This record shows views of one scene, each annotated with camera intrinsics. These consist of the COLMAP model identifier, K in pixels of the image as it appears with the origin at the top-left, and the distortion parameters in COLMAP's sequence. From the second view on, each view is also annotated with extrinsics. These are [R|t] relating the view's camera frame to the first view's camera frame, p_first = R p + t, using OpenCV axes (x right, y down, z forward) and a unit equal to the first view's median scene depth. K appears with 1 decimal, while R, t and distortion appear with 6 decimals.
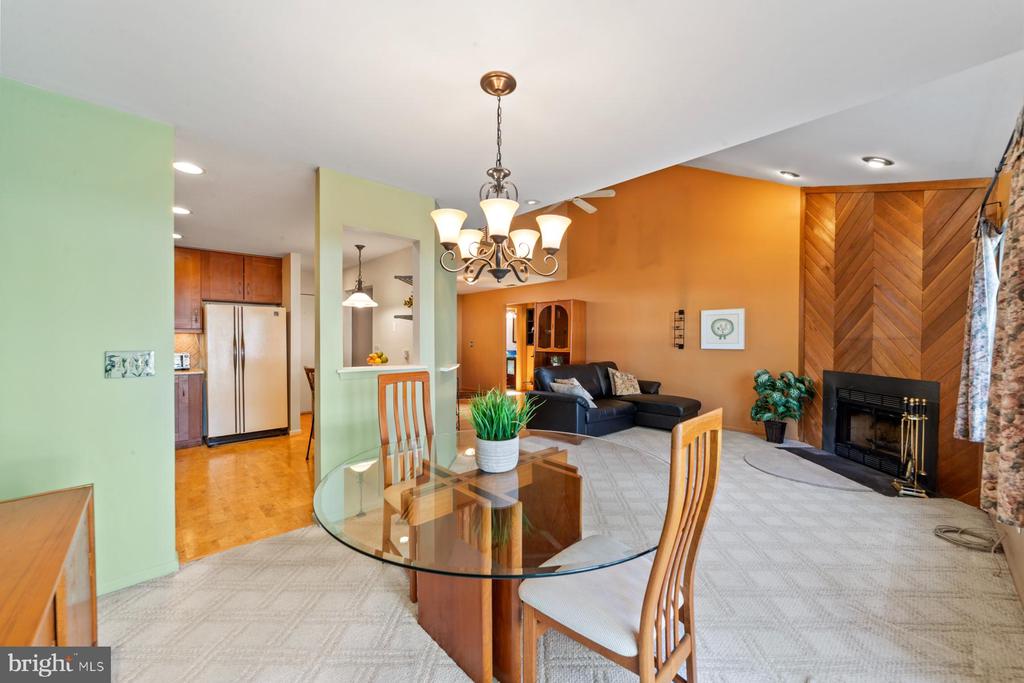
lens RADIAL K [[392.1, 0, 513.6], [0, 392.1, 341.7], [0, 0, 1]] dist [-0.017406, 0.008975]
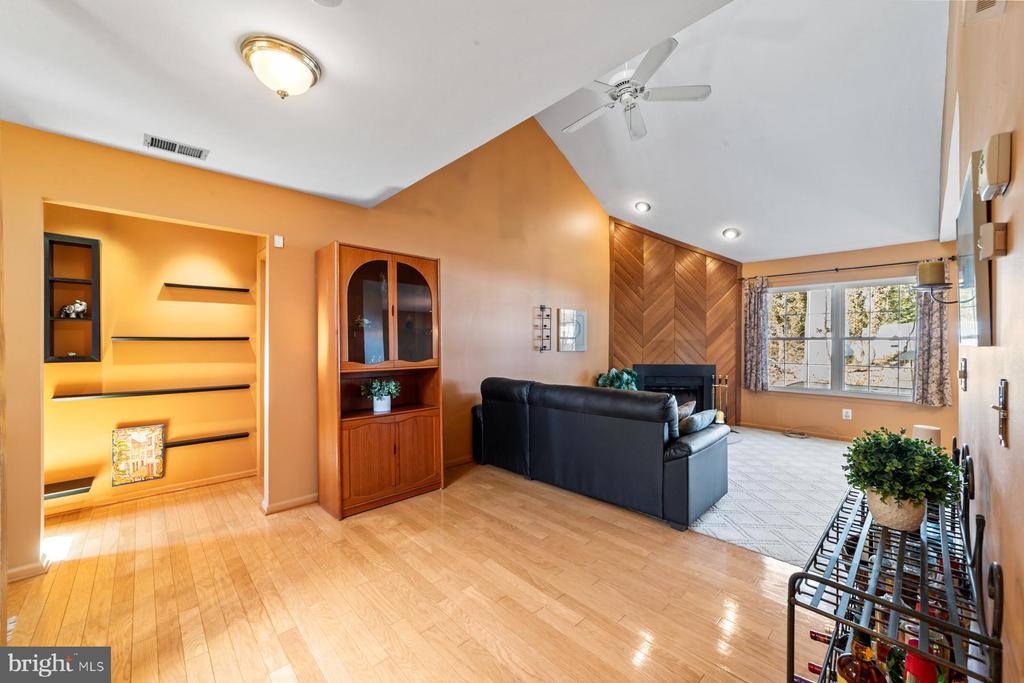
lens RADIAL K [[392.1, 0, 513.6], [0, 392.1, 341.7], [0, 0, 1]] dist [-0.017406, 0.008975]
pose [[-0.008720, -0.009509, 0.999917, -0.629641], [-0.000141, 0.999955, 0.009509, -0.019618], [-0.999962, -0.000058, -0.008721, 1.694393]]
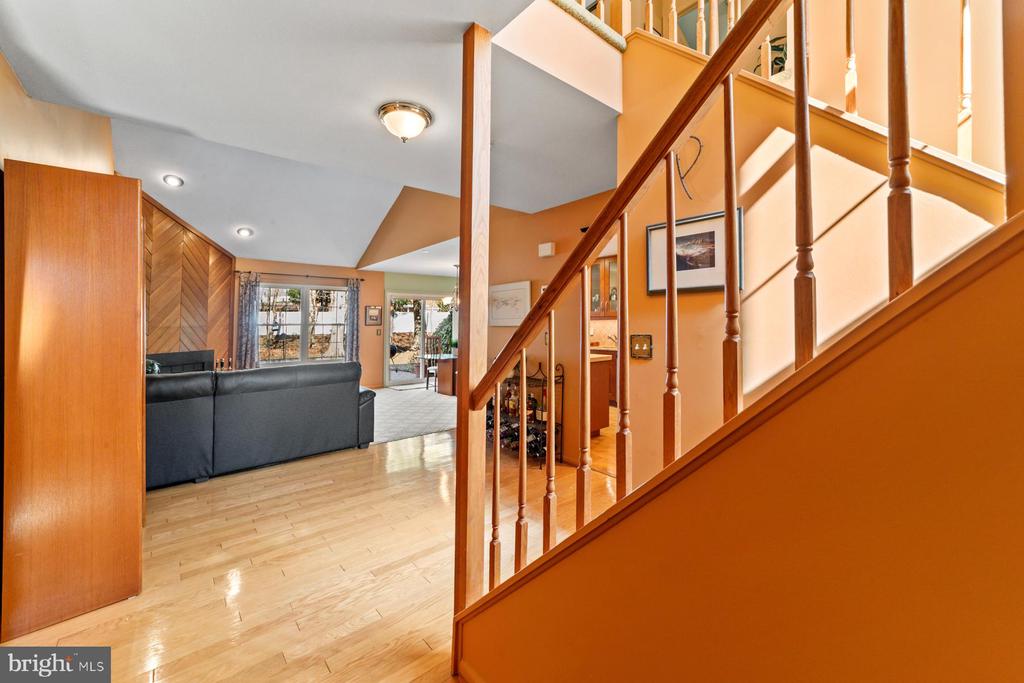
lens RADIAL K [[408.0, 0, 502.6], [0, 408.0, 301.3], [0, 0, 1]] dist [0.000196, 0.000086]
pose [[-0.997716, 0.005582, 0.067321, -0.392711], [0.001796, 0.998419, -0.056176, -0.016459], [-0.067528, -0.055927, -0.996149, 2.515889]]
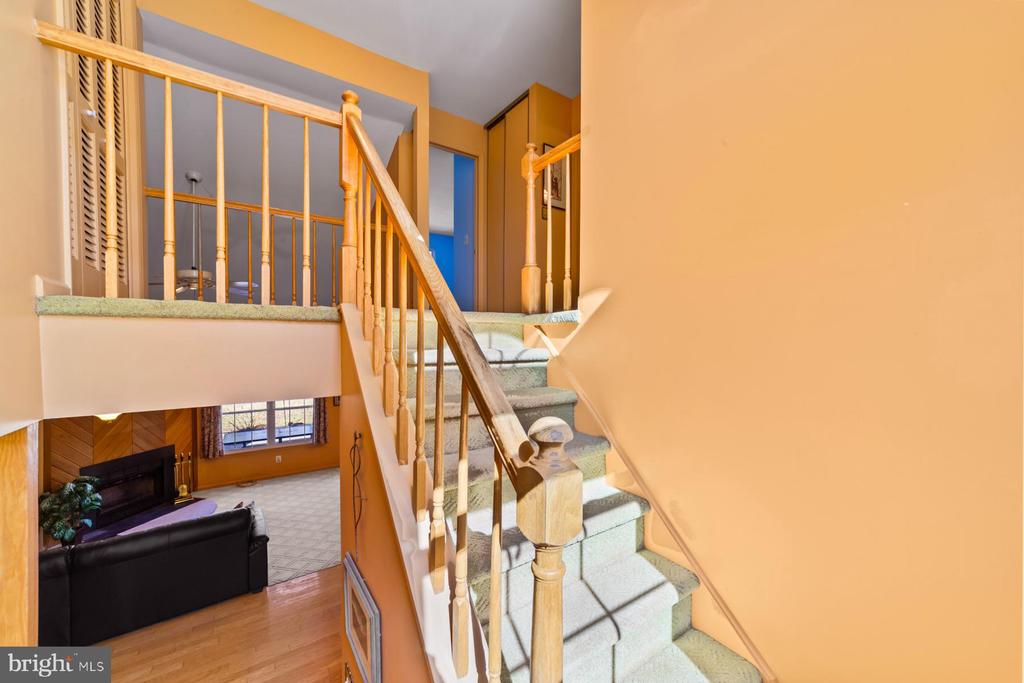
lens RADIAL K [[392.1, 0, 513.6], [0, 392.1, 341.7], [0, 0, 1]] dist [-0.017406, 0.008975]
pose [[-0.990315, -0.009615, 0.138504, -0.793263], [-0.008628, 0.999933, 0.007723, -0.395740], [-0.138569, 0.006454, -0.990332, 2.373150]]
